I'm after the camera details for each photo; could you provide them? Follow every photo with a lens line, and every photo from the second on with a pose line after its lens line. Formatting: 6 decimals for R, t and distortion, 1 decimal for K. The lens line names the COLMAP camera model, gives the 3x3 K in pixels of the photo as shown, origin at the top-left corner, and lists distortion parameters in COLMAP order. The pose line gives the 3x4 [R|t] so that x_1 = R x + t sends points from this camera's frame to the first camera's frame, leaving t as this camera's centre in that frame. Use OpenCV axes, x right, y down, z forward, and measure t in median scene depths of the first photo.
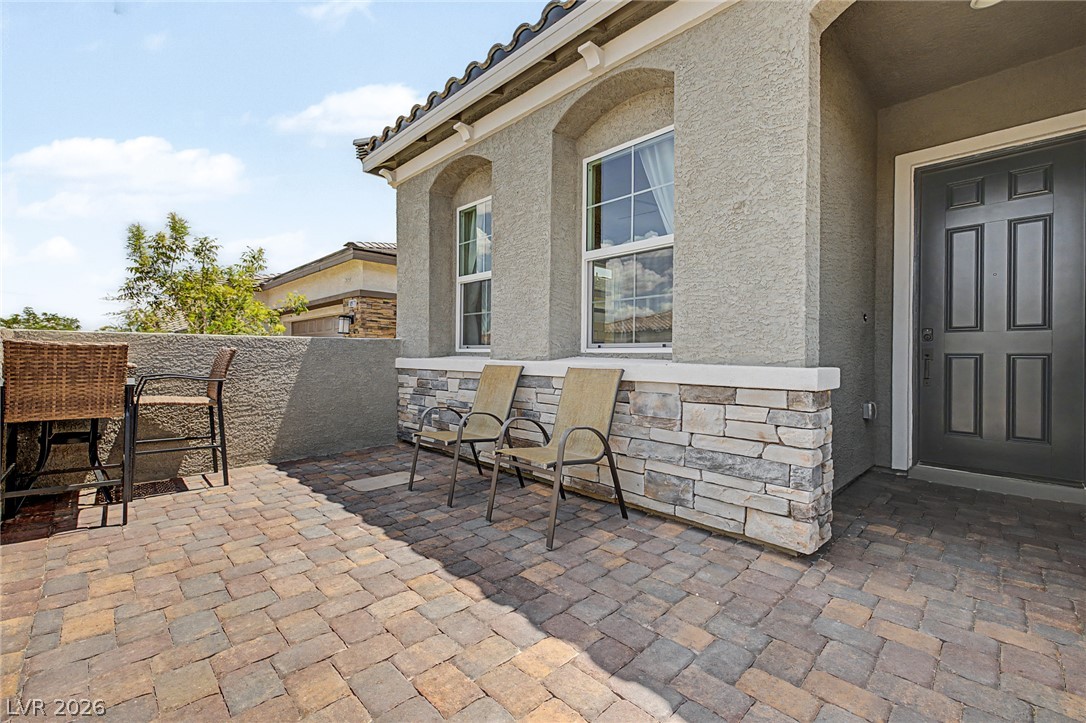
lens RADIAL K [[464.2, 0, 534.5], [0, 464.2, 359.4], [0, 0, 1]] dist [0.002436, -0.000013]
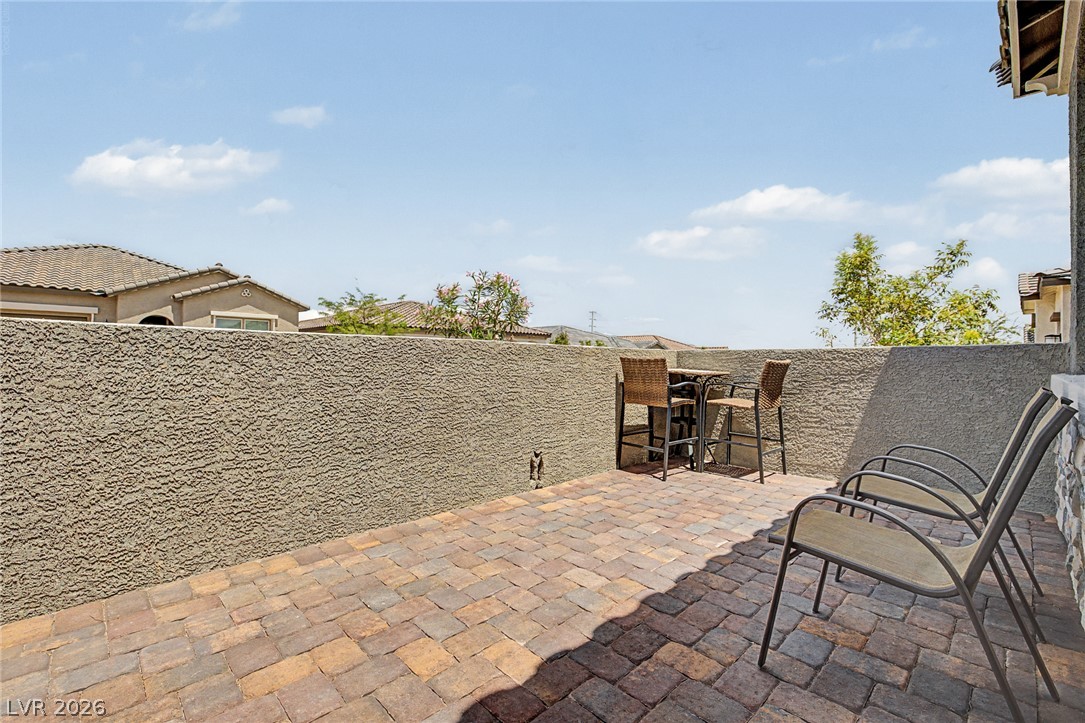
lens RADIAL K [[463.8, 0, 534.0], [0, 463.8, 359.4], [0, 0, 1]] dist [0.002436, -0.000013]
pose [[-0.006485, -0.011998, -0.999907, 0.494071], [-0.018366, 0.999761, -0.011877, -0.004269], [0.999810, 0.018288, -0.006703, 0.487712]]
